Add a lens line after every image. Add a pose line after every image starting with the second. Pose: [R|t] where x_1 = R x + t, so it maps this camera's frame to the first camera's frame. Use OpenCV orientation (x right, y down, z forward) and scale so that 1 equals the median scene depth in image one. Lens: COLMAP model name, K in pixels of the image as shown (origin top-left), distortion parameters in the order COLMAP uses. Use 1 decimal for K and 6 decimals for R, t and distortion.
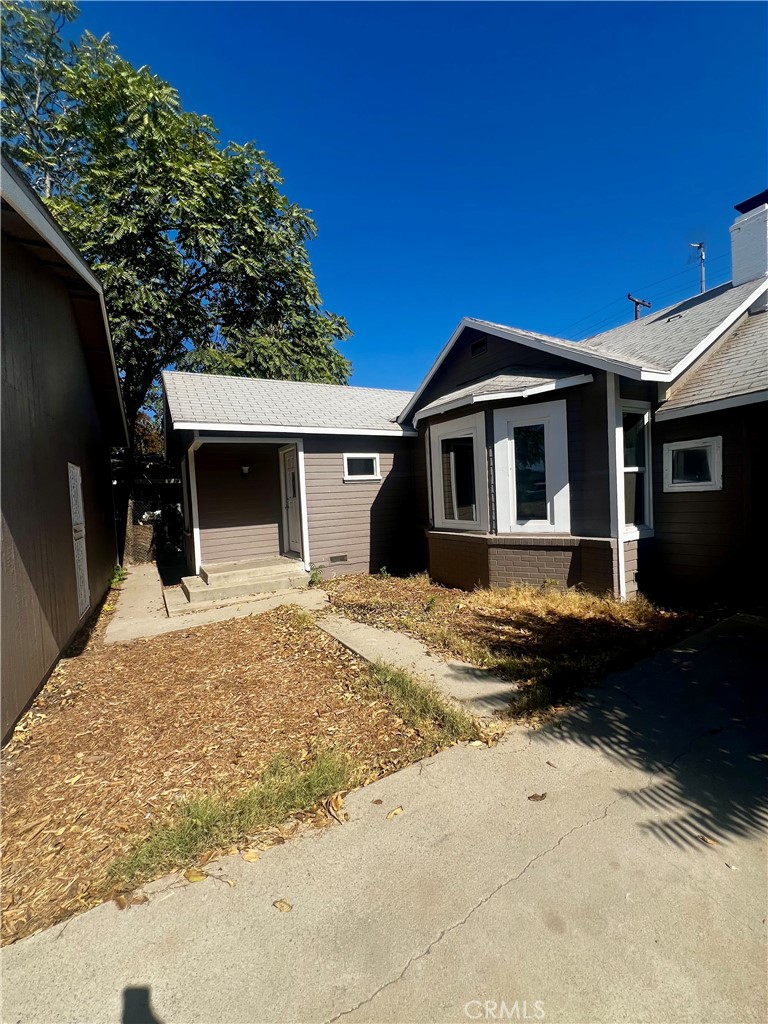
lens RADIAL K [[414.0, 0, 384.4], [0, 414.0, 512.2], [0, 0, 1]] dist [-0.001097, 0.001408]
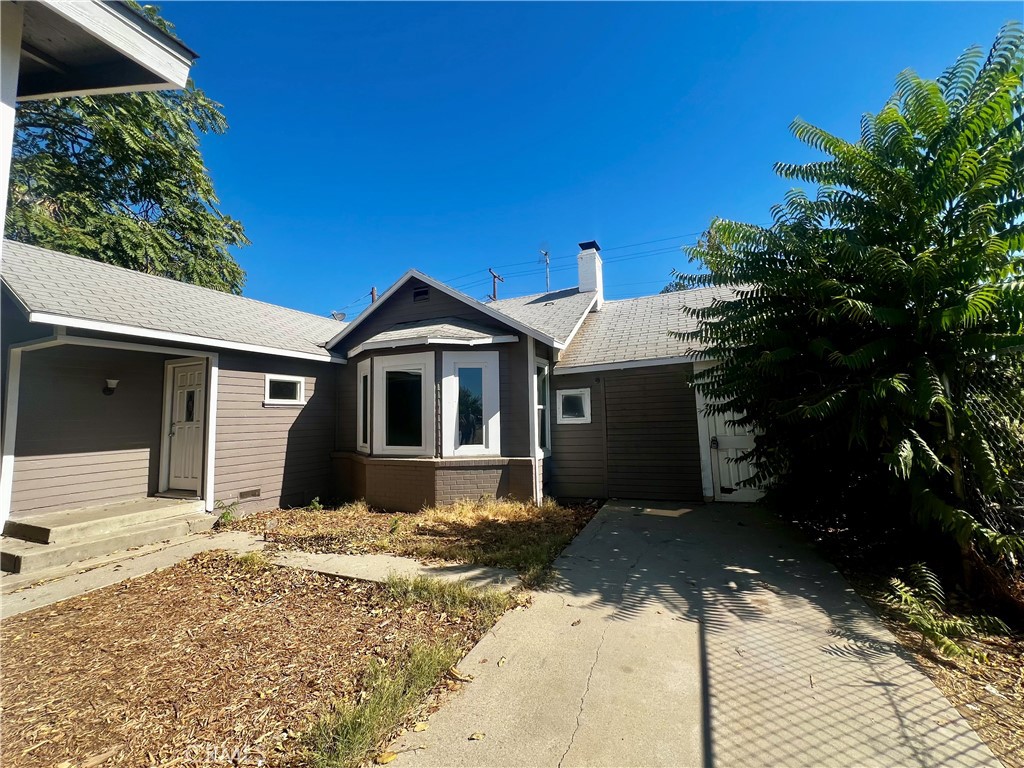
lens RADIAL K [[414.0, 0, 512.8], [0, 414.0, 383.8], [0, 0, 1]] dist [-0.001097, 0.001408]
pose [[0.808883, 0.078742, 0.582673, -0.250746], [0.005951, 0.989845, -0.142029, 0.014033], [-0.587939, 0.118352, 0.800200, -0.055133]]
